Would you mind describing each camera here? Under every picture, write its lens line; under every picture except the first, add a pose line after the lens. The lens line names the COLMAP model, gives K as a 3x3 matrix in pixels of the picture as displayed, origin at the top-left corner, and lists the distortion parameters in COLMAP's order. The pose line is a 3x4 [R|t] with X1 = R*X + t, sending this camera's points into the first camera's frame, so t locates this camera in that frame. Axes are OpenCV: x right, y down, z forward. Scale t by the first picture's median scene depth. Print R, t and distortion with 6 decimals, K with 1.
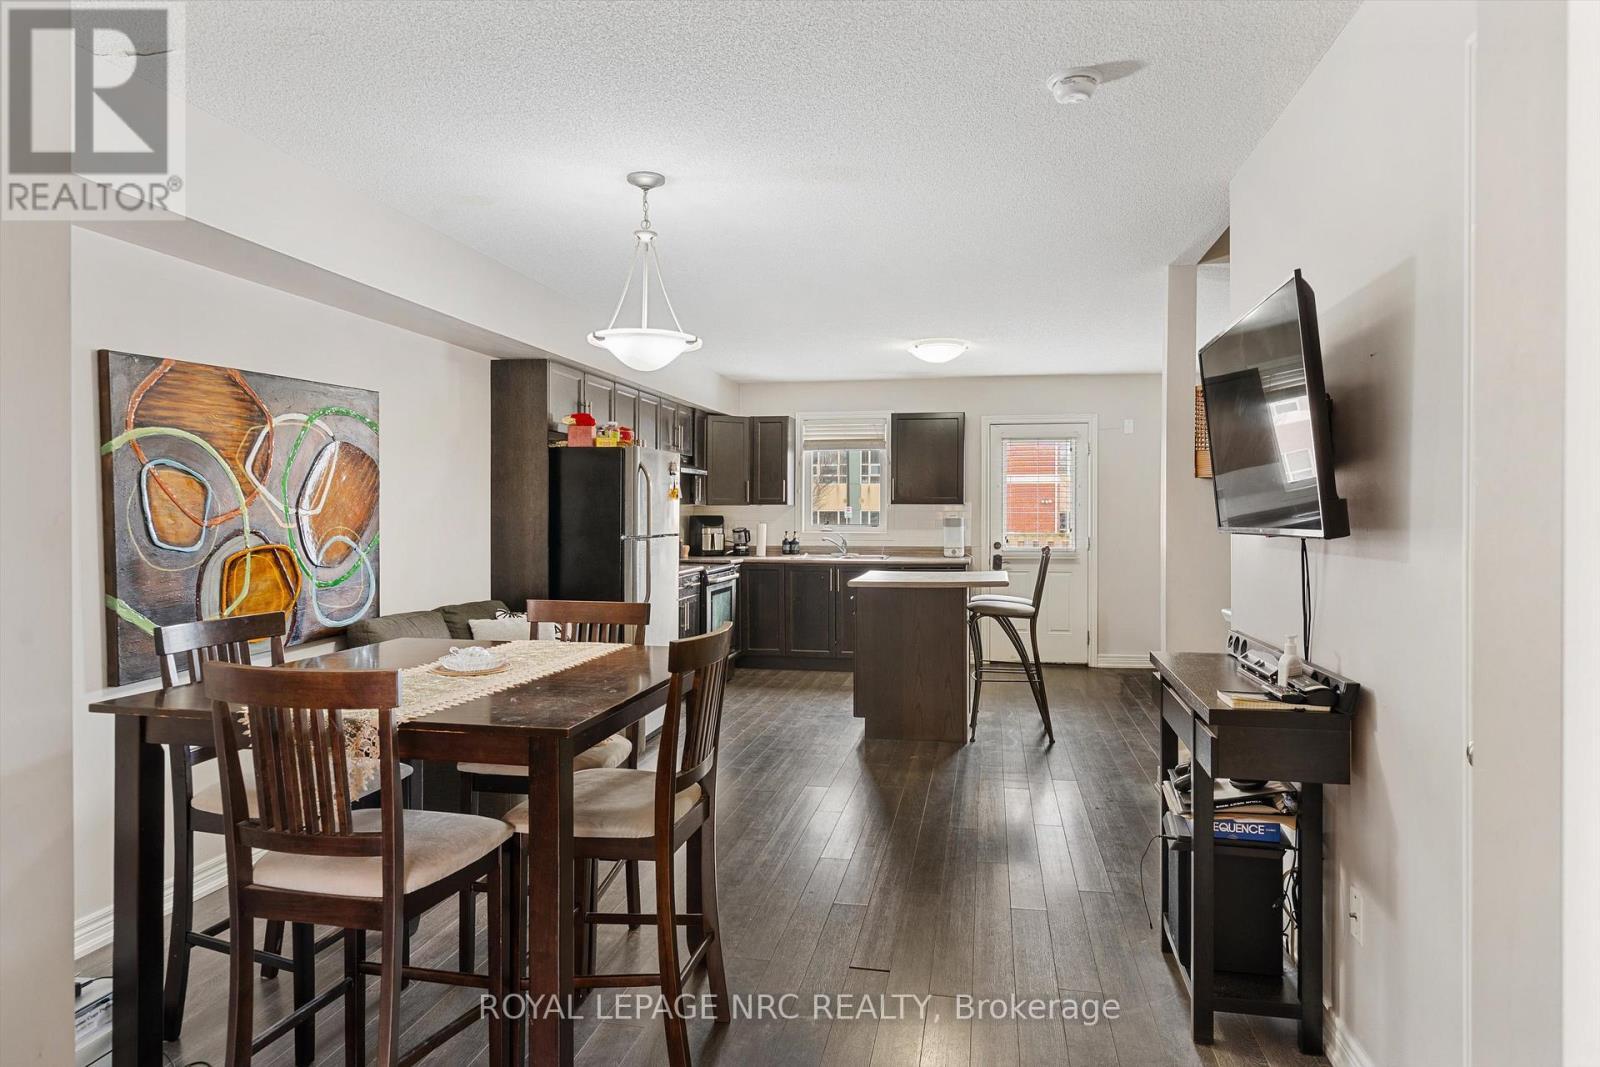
lens RADIAL K [[951.1, 0, 812.4], [0, 951.1, 514.2], [0, 0, 1]] dist [0.000488, 0.000527]
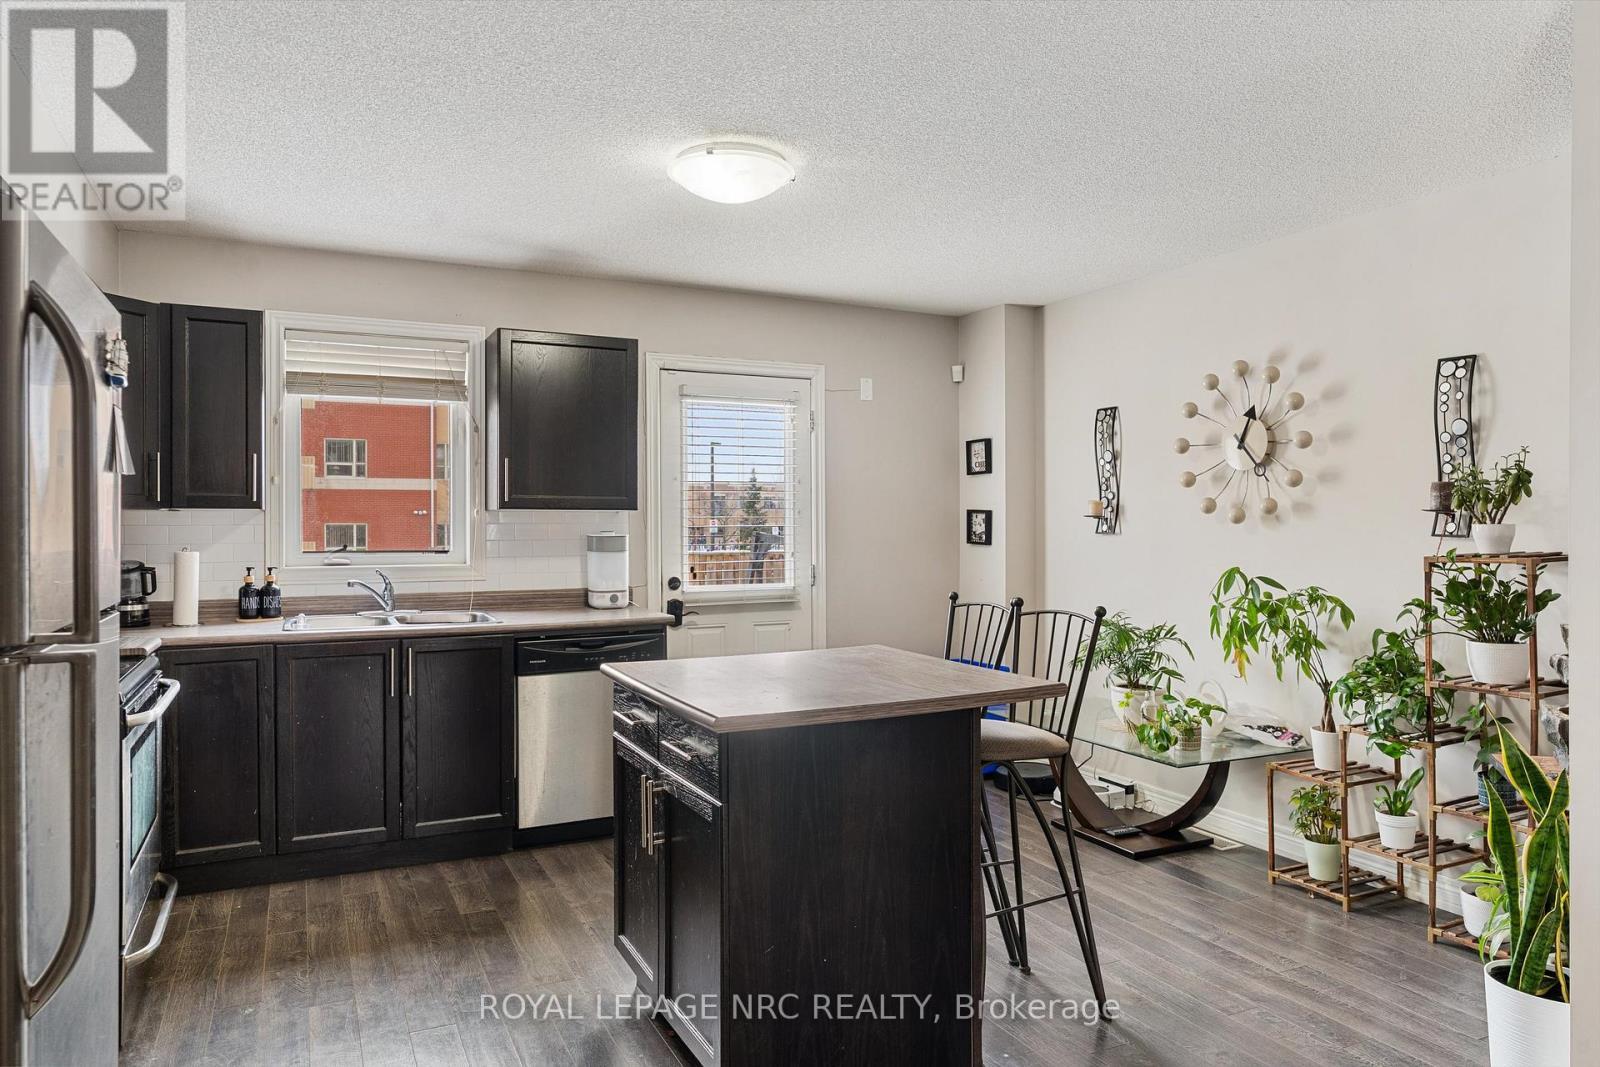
lens RADIAL K [[1044.4, 0, 800.0], [0, 1044.4, 533.5], [0, 0, 1]] dist [0.001981, -0.000674]
pose [[0.805771, -0.006212, 0.592195, -0.116543], [0.003217, 0.999976, 0.006113, -0.000526], [-0.592219, -0.003020, 0.805771, 0.461329]]
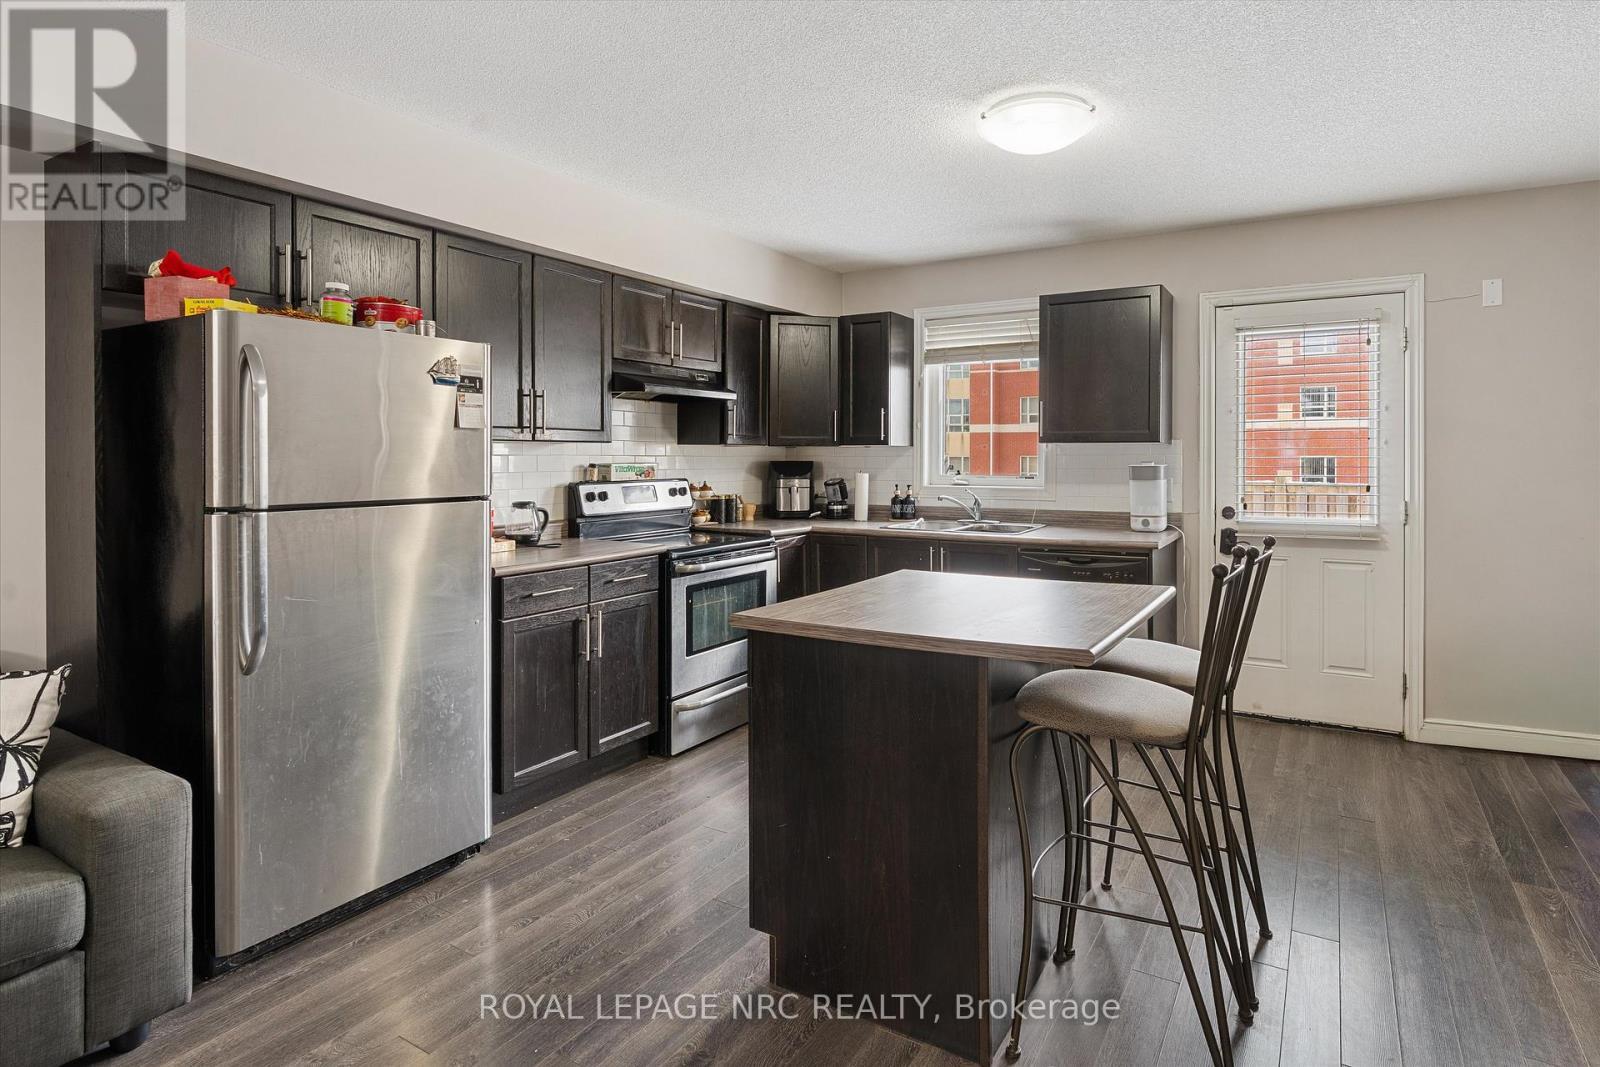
lens RADIAL K [[823.9, 0, 888.4], [0, 823.9, 459.2], [0, 0, 1]] dist [0.000687, 0.000054]
pose [[0.953123, 0.000476, -0.302583, 0.151172], [-0.000945, 0.999999, -0.001405, 0.000780], [0.302582, 0.001625, 0.953122, 0.461028]]
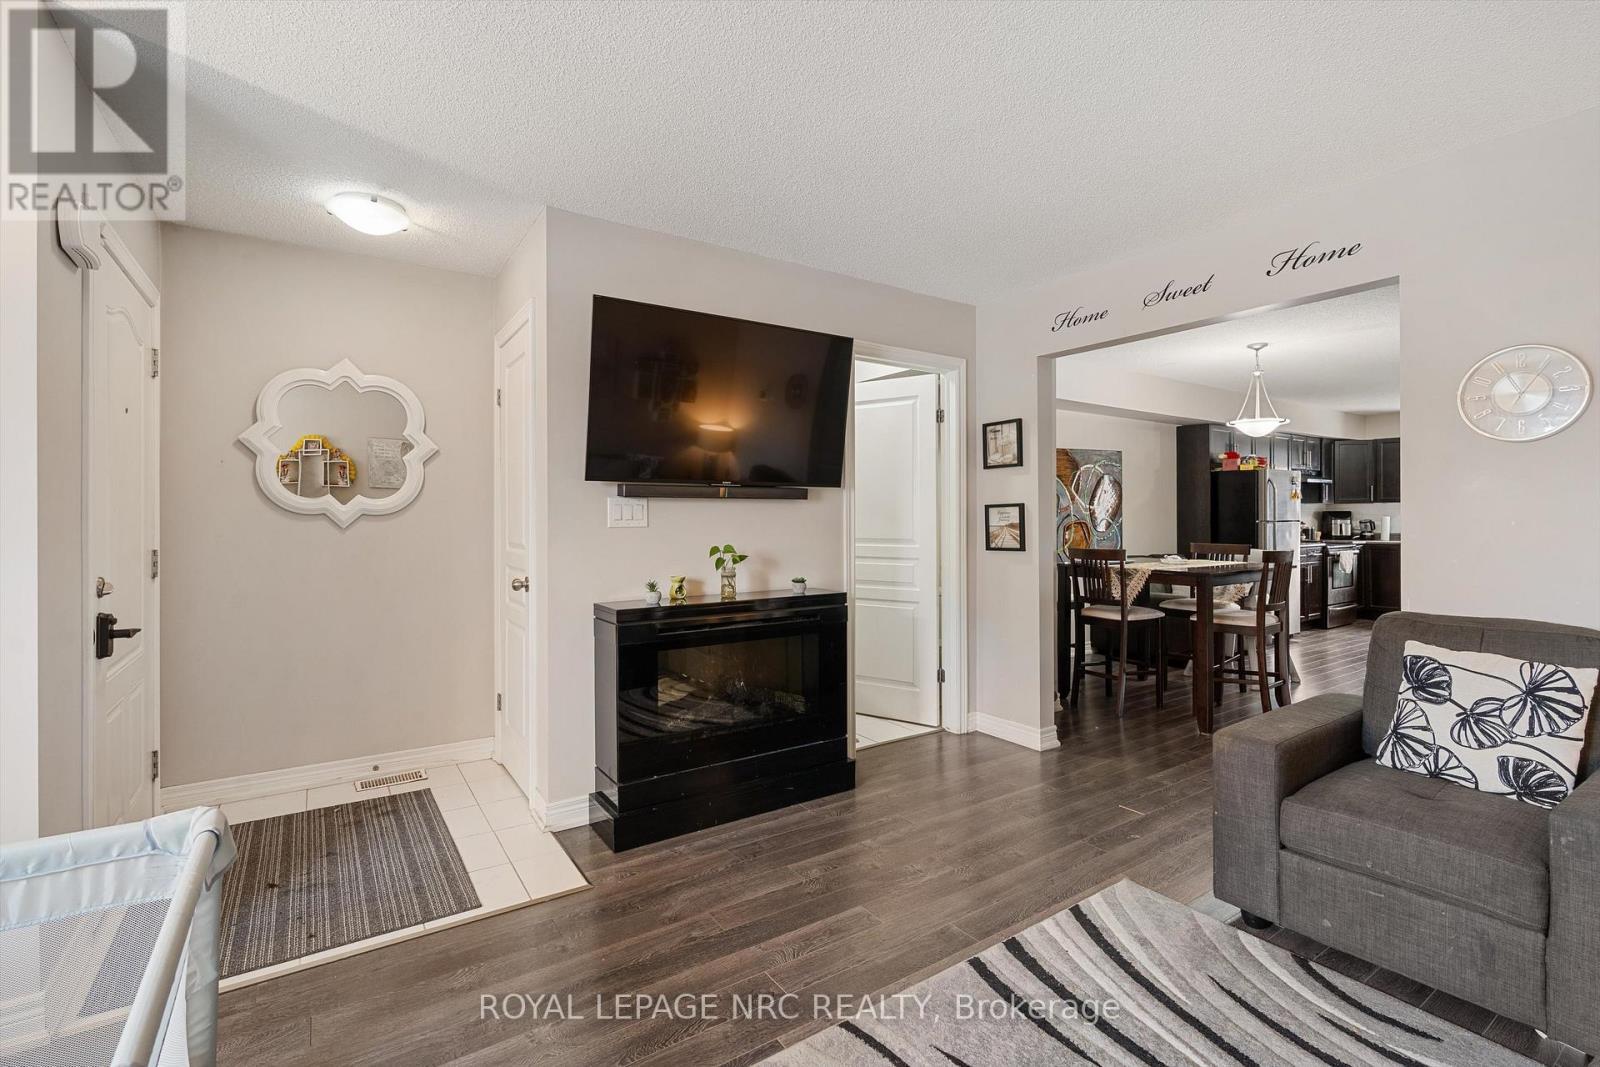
lens RADIAL K [[727.2, 0, 807.4], [0, 727.2, 513.8], [0, 0, 1]] dist [-0.000778, -0.000103]
pose [[0.705682, -0.007130, -0.708493, 0.104920], [0.003001, 0.999970, -0.007074, 0.011173], [0.708522, 0.002866, 0.705682, -0.338945]]
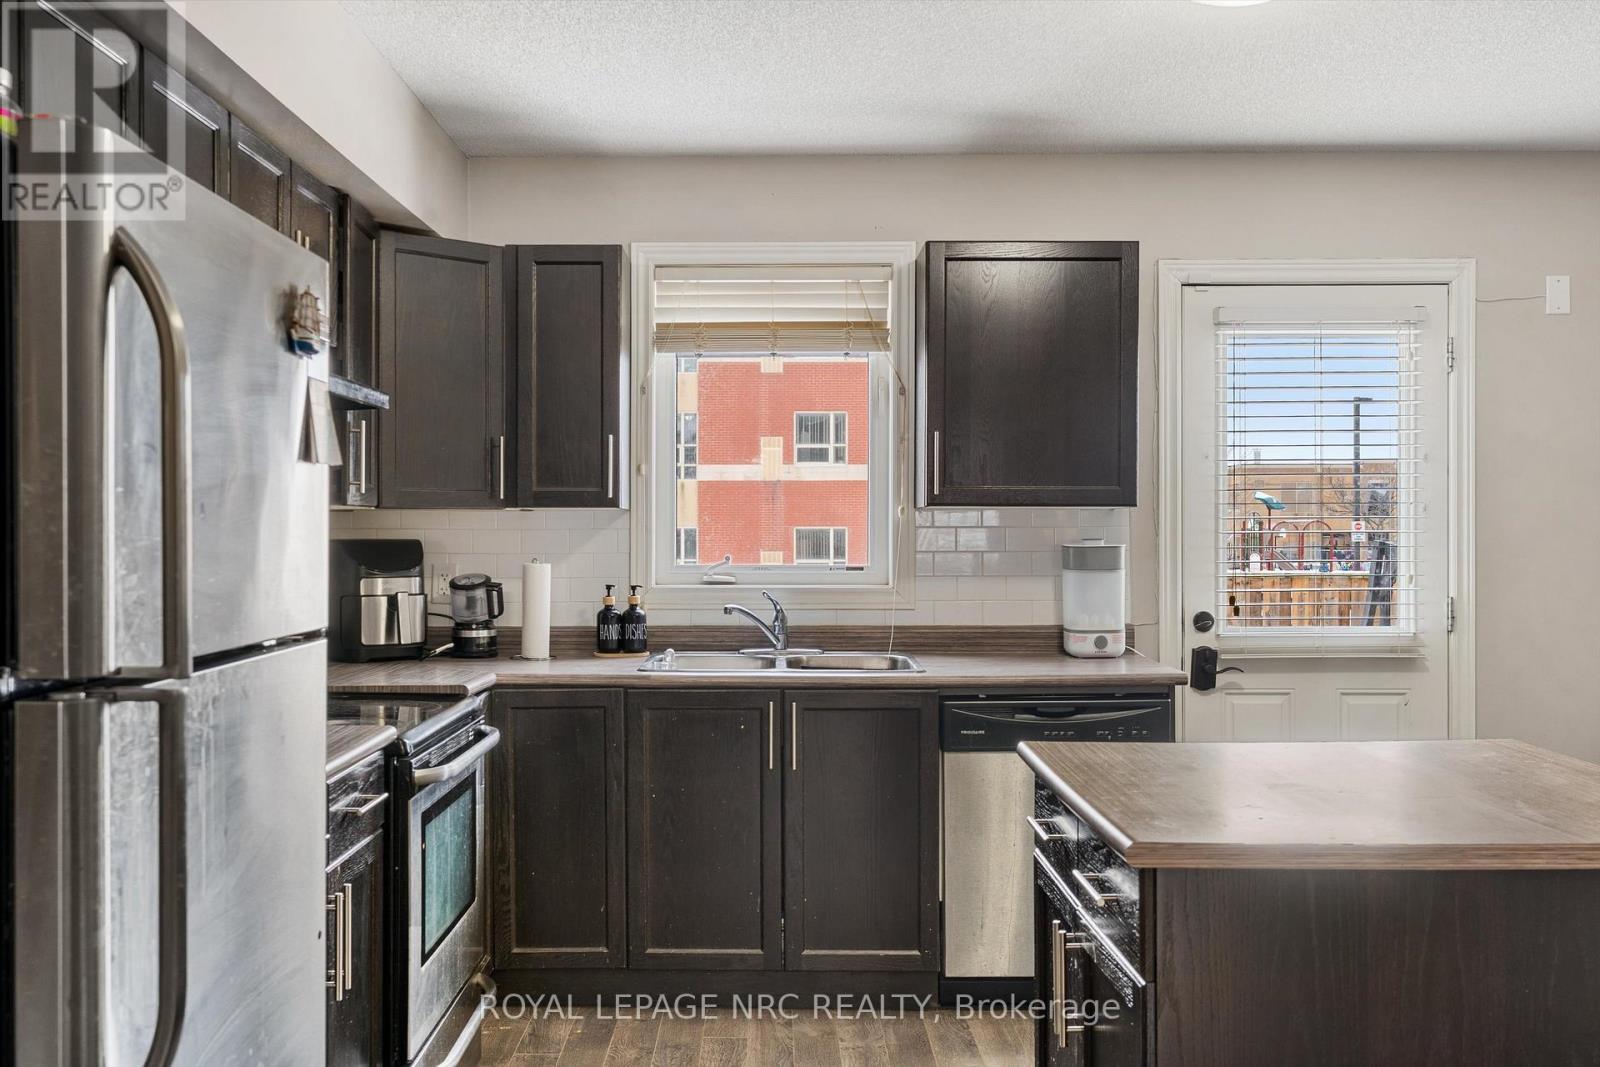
lens RADIAL K [[1549.1, 0, 740.8], [0, 1549.1, 546.3], [0, 0, 1]] dist [0.004945, 0.002579]
pose [[0.986472, -0.002433, 0.163910, -0.075930], [0.001147, 0.999968, 0.007937, -0.000533], [-0.163924, -0.007642, 0.986443, 0.458391]]
